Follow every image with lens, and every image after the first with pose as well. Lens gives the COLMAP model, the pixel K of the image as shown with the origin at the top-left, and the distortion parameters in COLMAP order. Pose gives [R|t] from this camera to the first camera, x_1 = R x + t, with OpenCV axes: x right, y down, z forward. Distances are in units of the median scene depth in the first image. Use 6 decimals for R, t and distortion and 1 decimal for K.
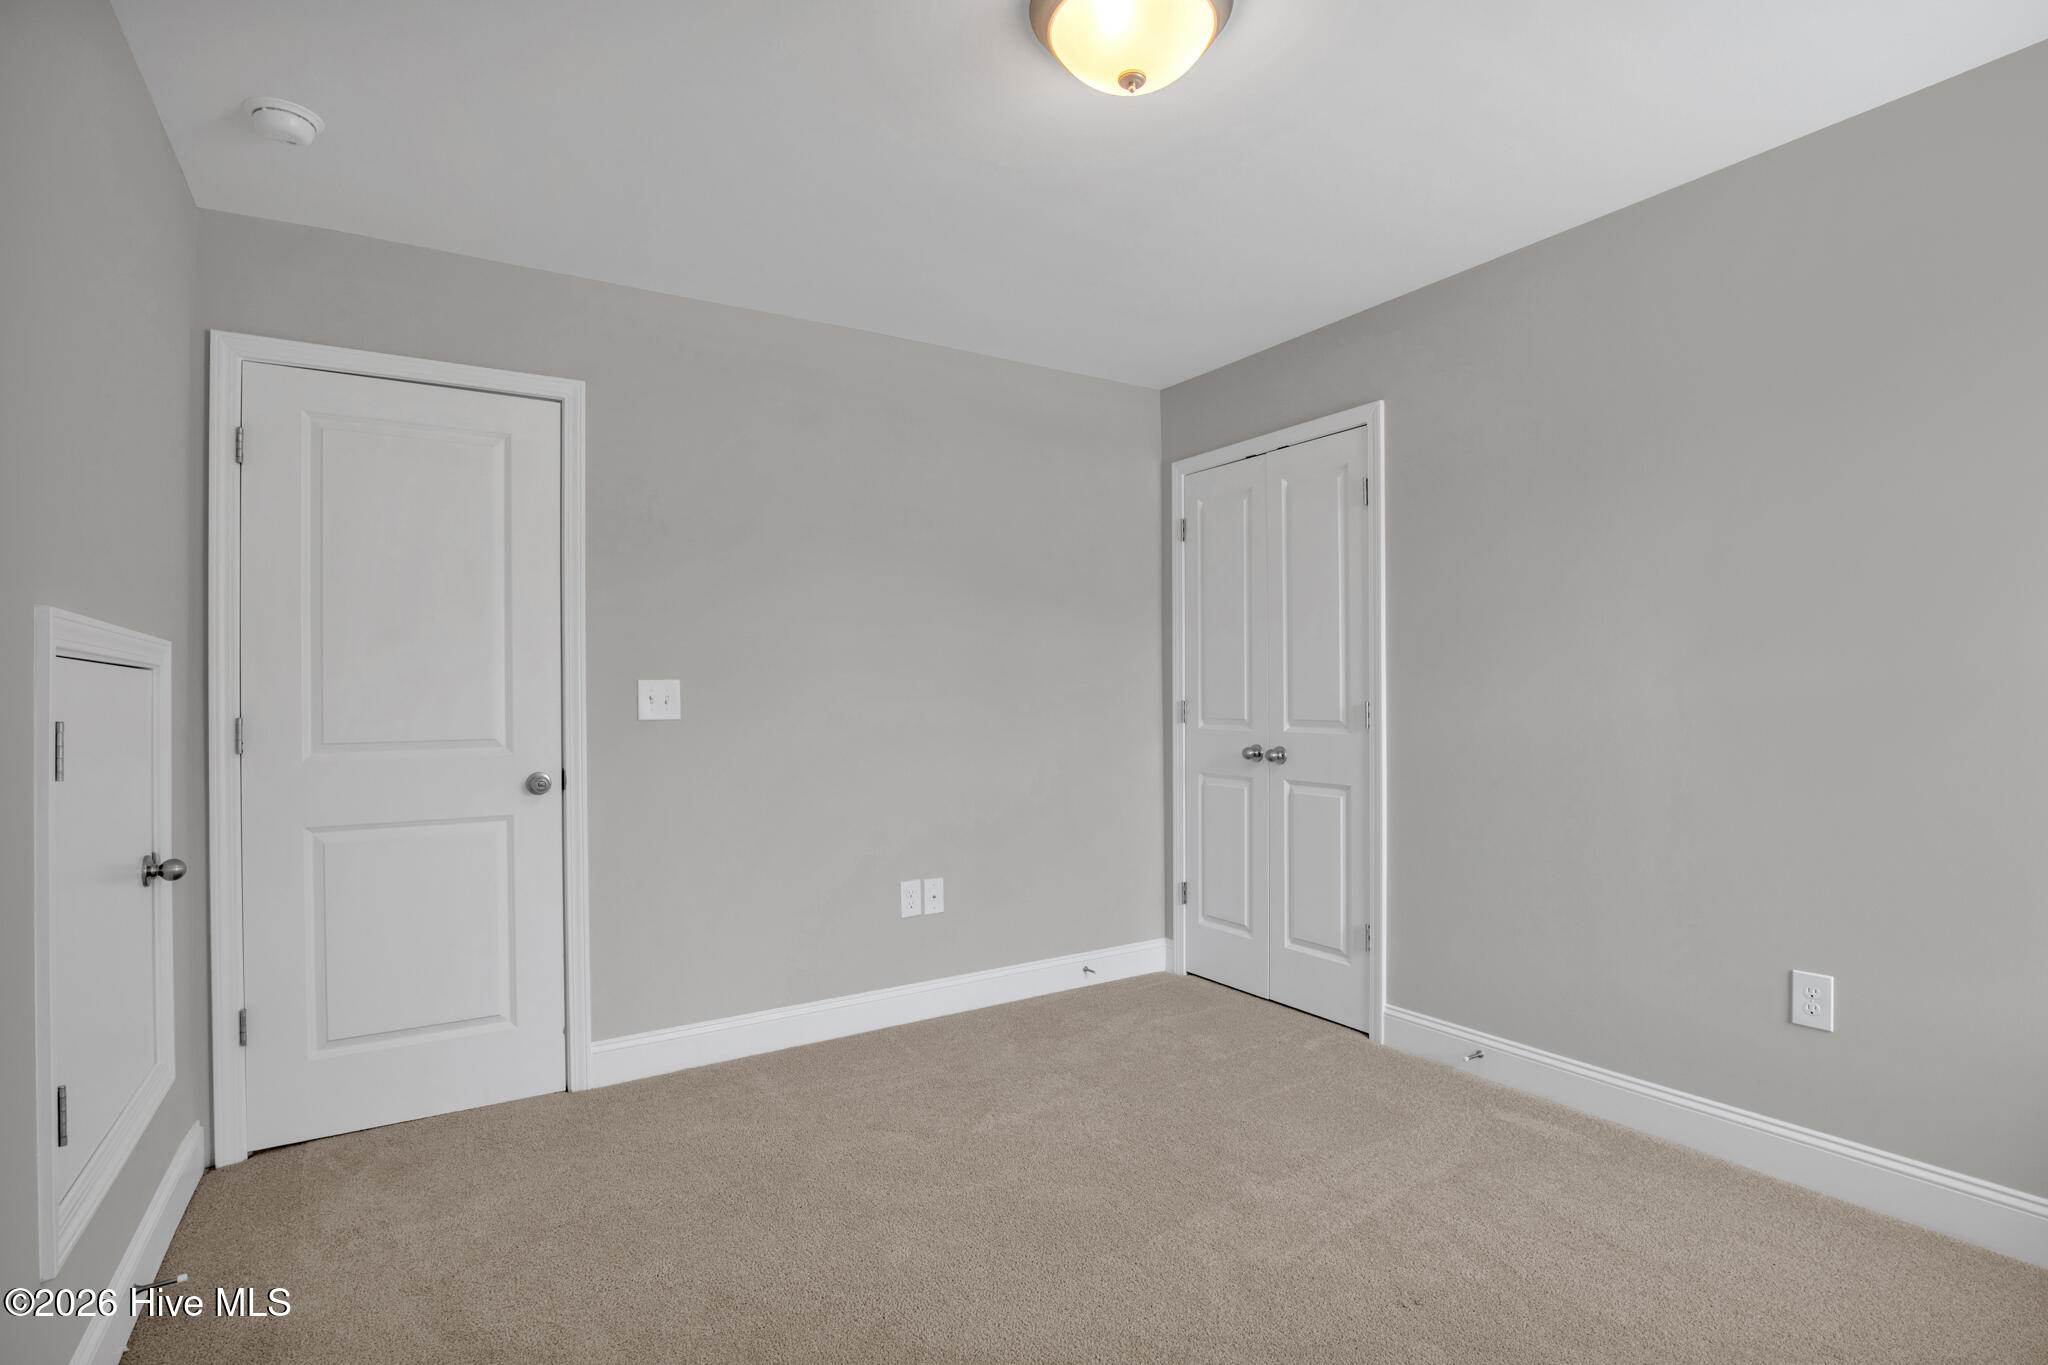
lens RADIAL K [[978.5, 0, 1036.8], [0, 978.5, 704.0], [0, 0, 1]] dist [-0.027548, 0.000475]
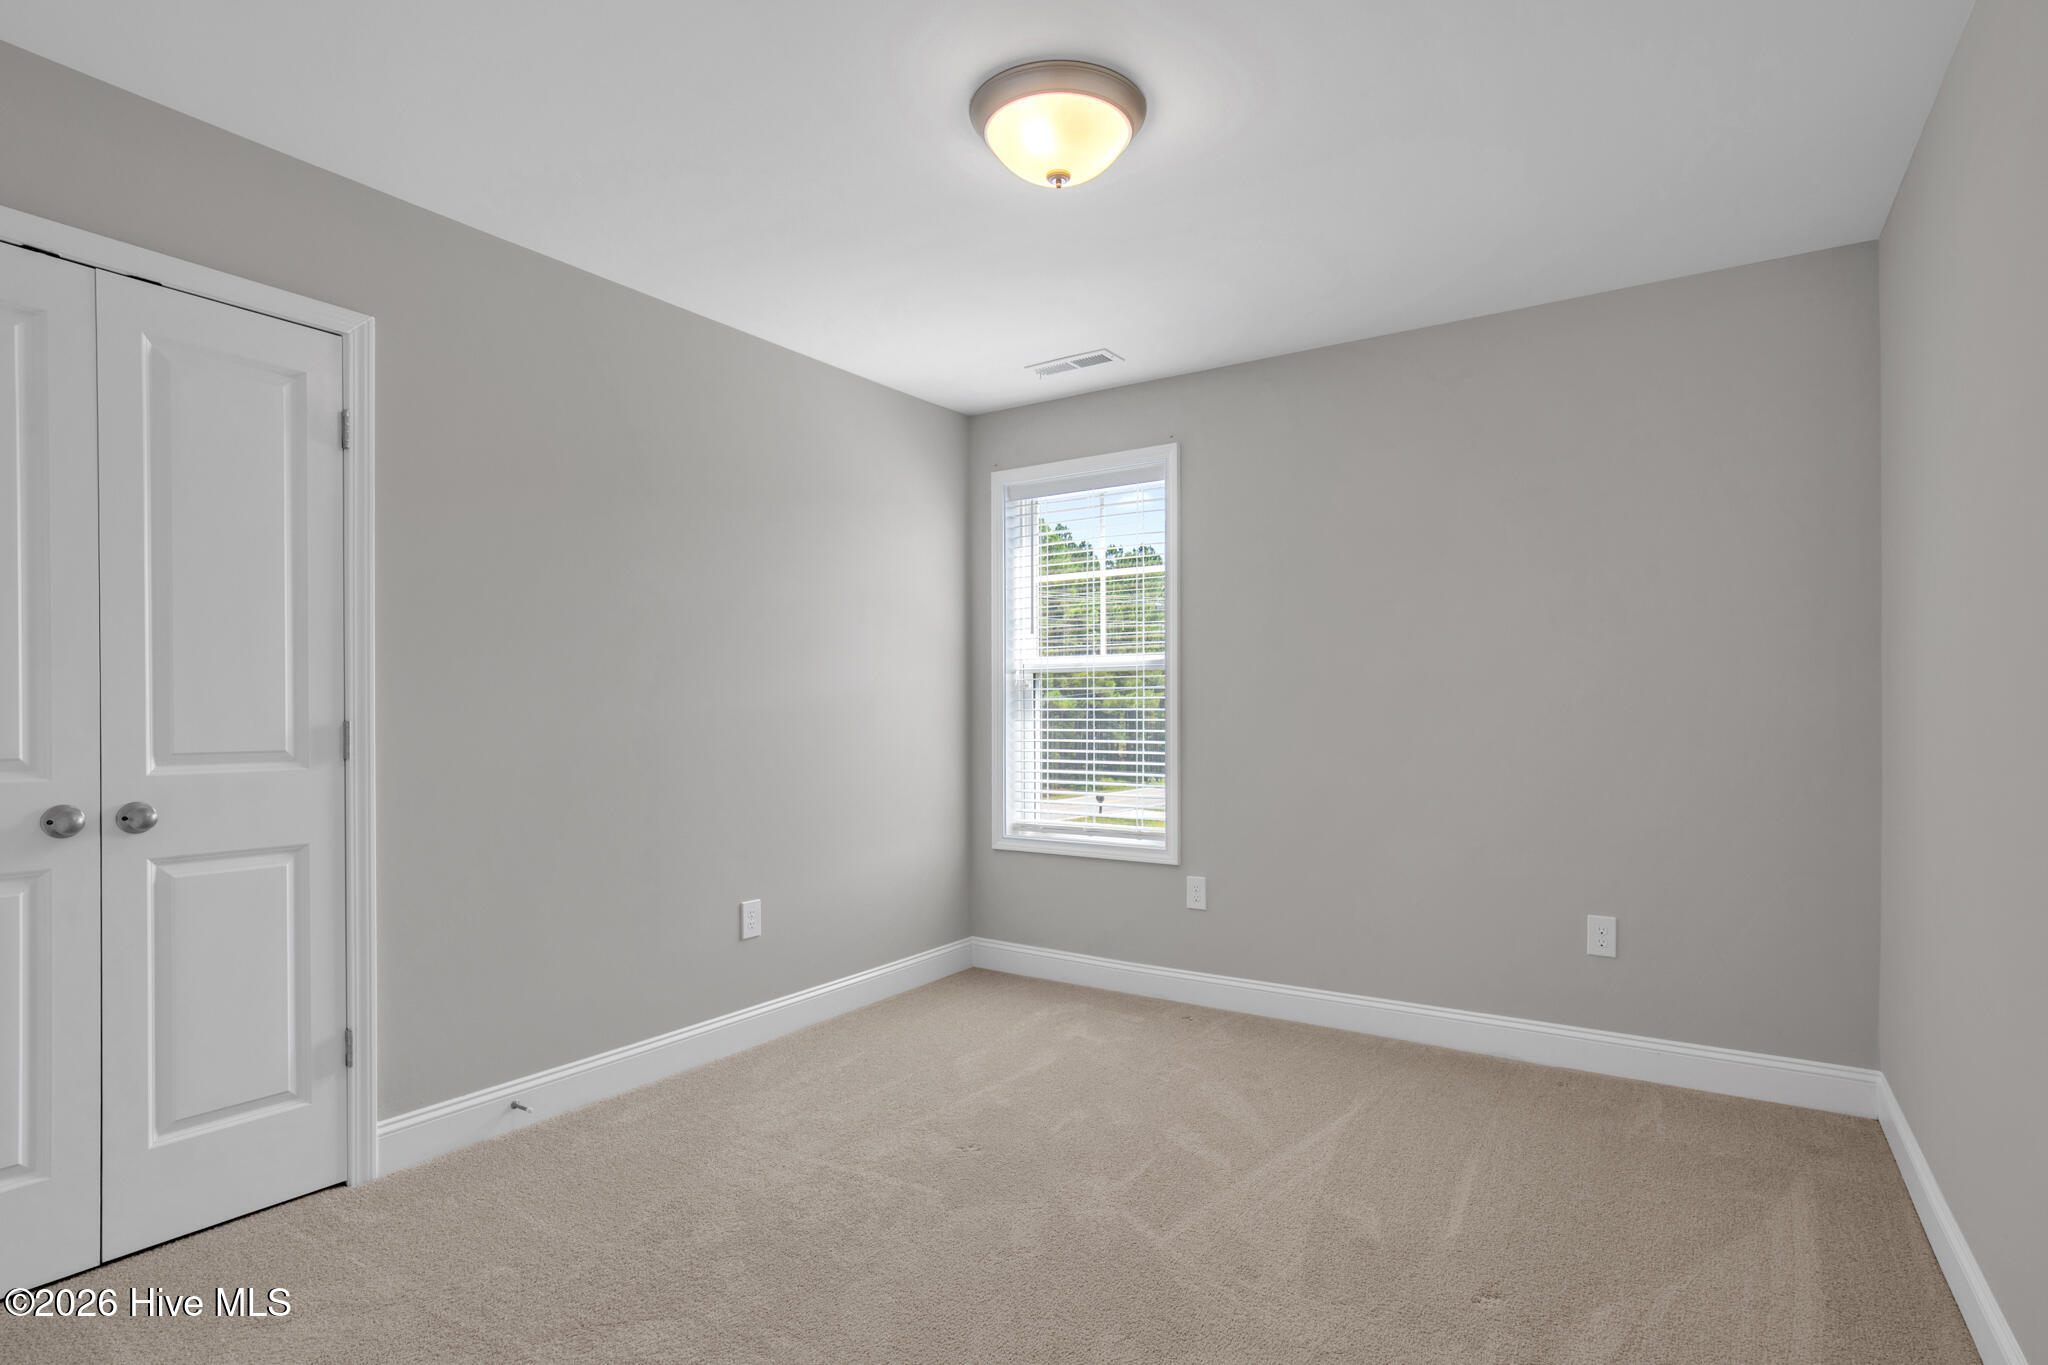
lens RADIAL K [[978.5, 0, 1036.8], [0, 978.5, 704.0], [0, 0, 1]] dist [-0.027548, 0.000475]
pose [[-0.397271, 0.001720, 0.917700, -0.500970], [-0.001437, 0.999996, -0.002497, -0.013990], [-0.917700, -0.002311, -0.397267, 0.790167]]
